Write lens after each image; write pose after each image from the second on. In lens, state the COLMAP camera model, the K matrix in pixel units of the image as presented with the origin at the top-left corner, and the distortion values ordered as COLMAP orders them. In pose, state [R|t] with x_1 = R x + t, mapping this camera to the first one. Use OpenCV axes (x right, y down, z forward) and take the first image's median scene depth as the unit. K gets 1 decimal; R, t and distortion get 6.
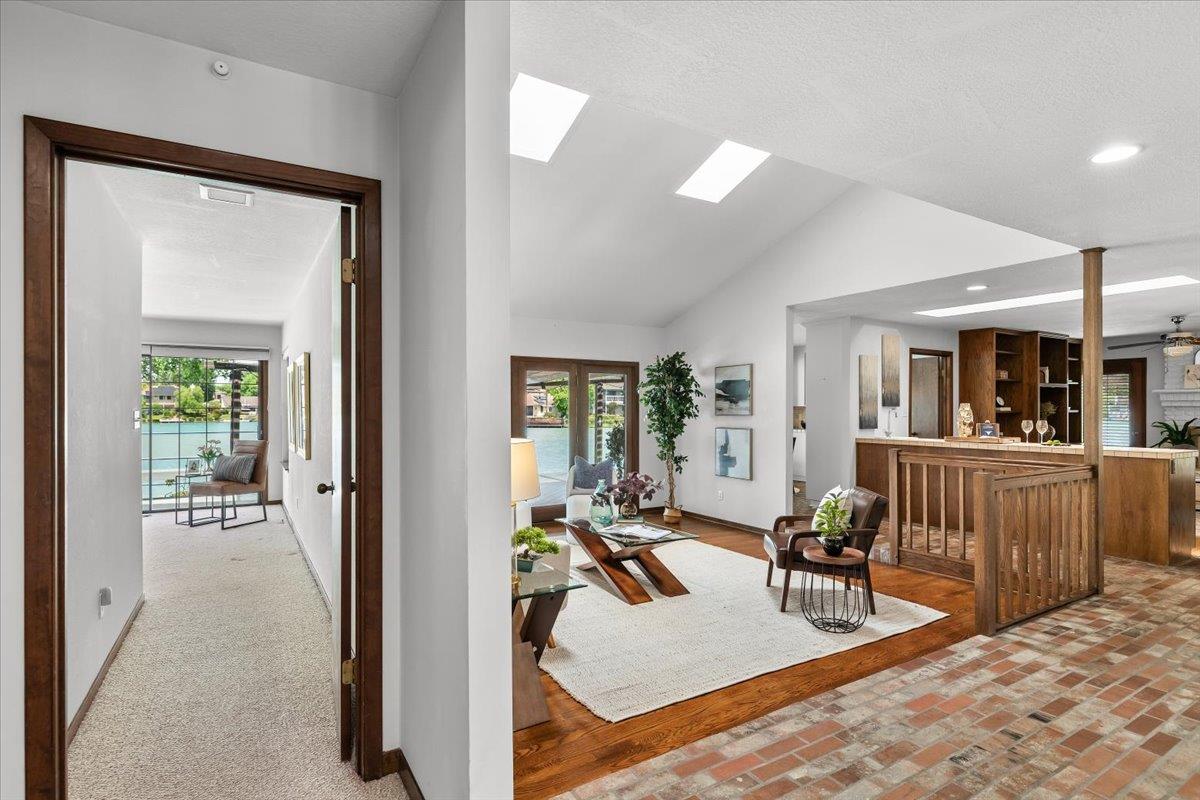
lens RADIAL K [[598.0, 0, 601.9], [0, 598.0, 408.0], [0, 0, 1]] dist [0.000283, 0.000201]
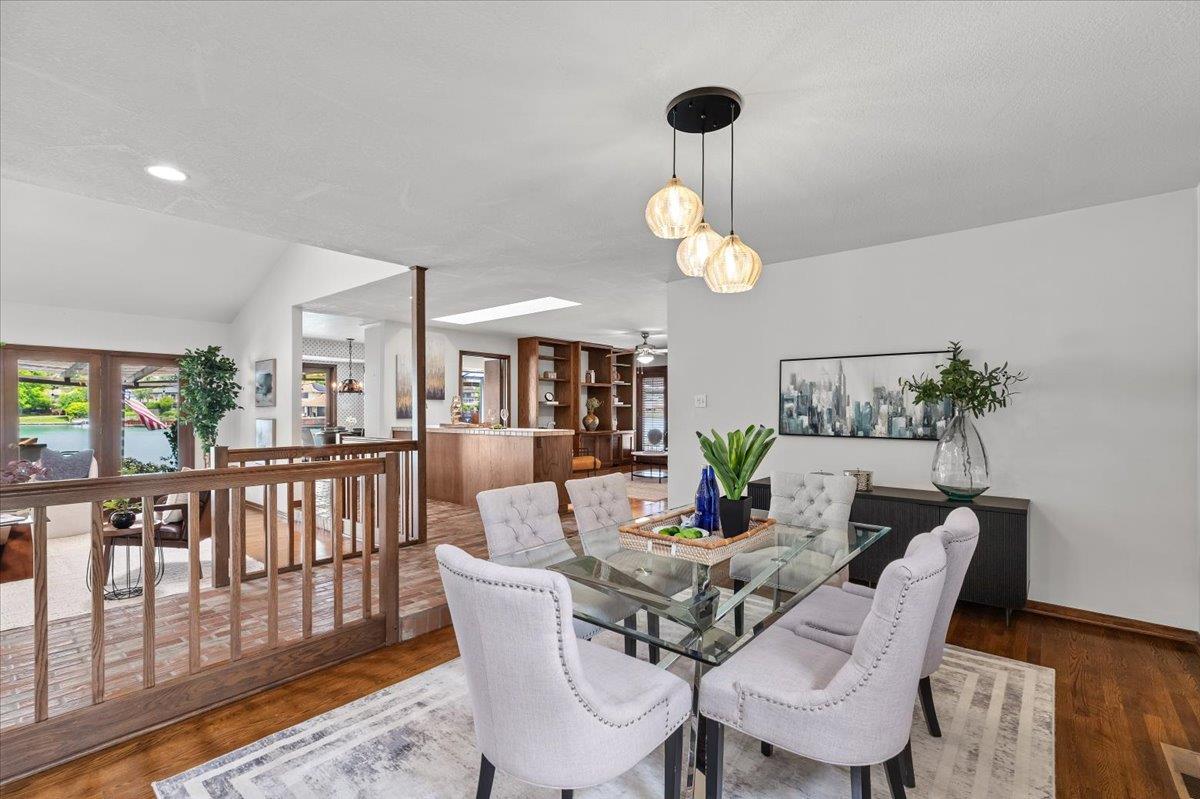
lens RADIAL K [[540.4, 0, 599.2], [0, 540.4, 411.6], [0, 0, 1]] dist [0.008283, -0.000059]
pose [[0.946578, -0.002569, 0.322464, 0.680503], [0.001279, 0.999990, 0.004212, 0.024867], [-0.322472, -0.003574, 0.946572, -0.157649]]
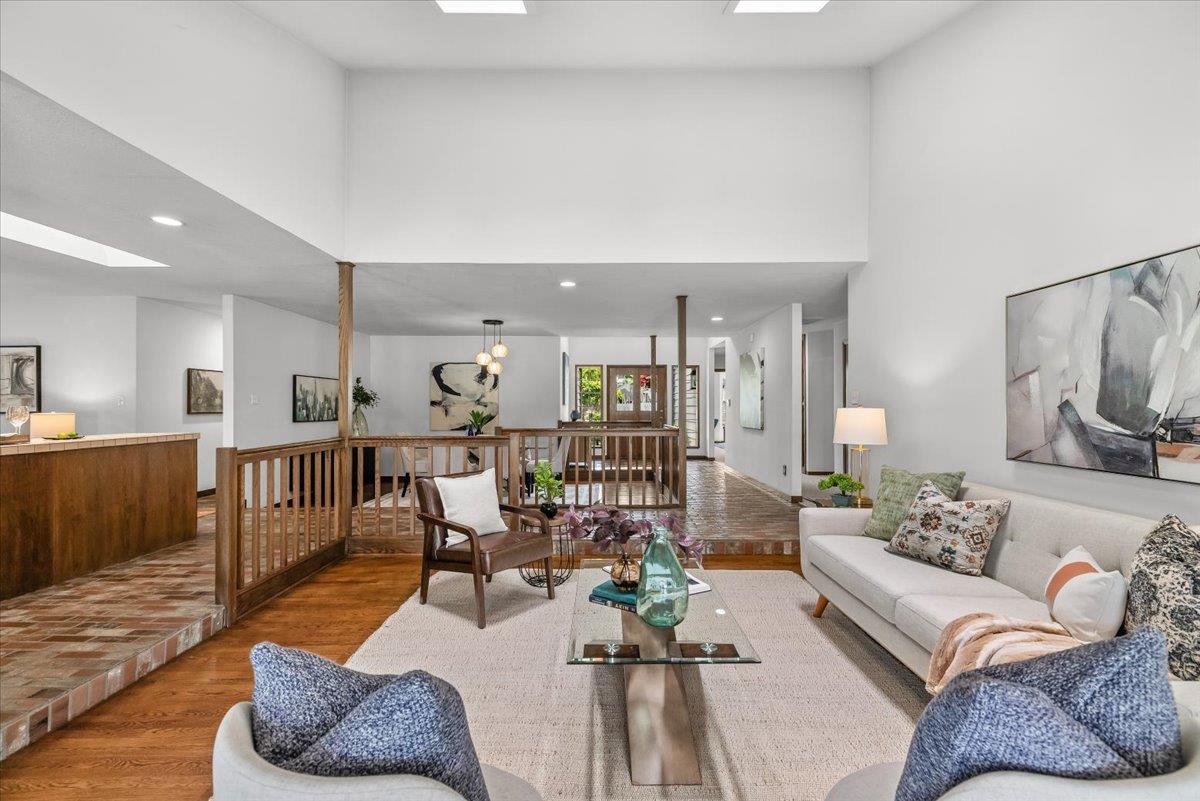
lens RADIAL K [[539.6, 0, 597.4], [0, 539.6, 402.6], [0, 0, 1]] dist [0.008432, 0.000087]
pose [[-0.850545, 0.005244, 0.525876, -0.180780], [0.003344, 0.999984, -0.004563, 0.025072], [-0.525892, -0.002122, -0.850549, 1.408749]]
